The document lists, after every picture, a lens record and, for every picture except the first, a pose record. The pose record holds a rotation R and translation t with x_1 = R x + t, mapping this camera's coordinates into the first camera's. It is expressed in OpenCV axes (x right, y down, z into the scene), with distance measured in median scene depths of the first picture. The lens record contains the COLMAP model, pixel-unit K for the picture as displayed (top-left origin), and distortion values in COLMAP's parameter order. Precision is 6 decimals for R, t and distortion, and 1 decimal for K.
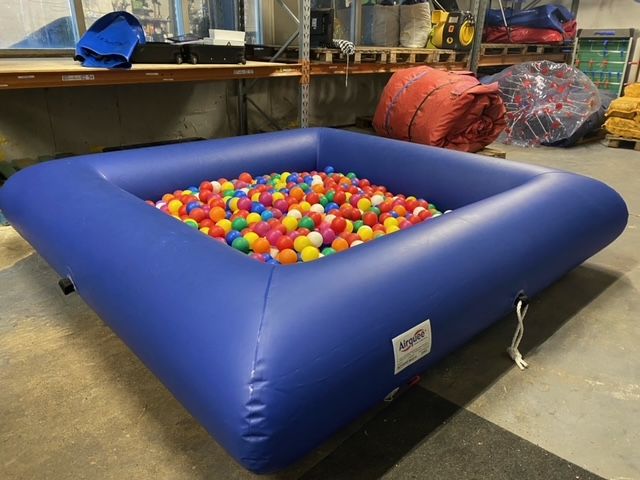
lens RADIAL K [[480.1, 0, 323.0], [0, 480.1, 239.4], [0, 0, 1]] dist [0.023019, -0.016896]
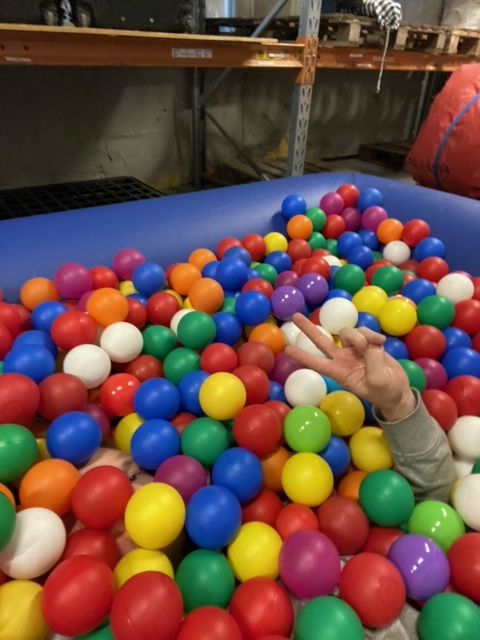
lens RADIAL K [[422.3, 0, 237.3], [0, 422.3, 321.1], [0, 0, 1]] dist [0.001322, -0.008591]
pose [[0.993615, 0.060845, -0.095015, -0.050228], [-0.044982, 0.985933, 0.160972, -0.122749], [0.103473, -0.155671, 0.982375, 0.445921]]
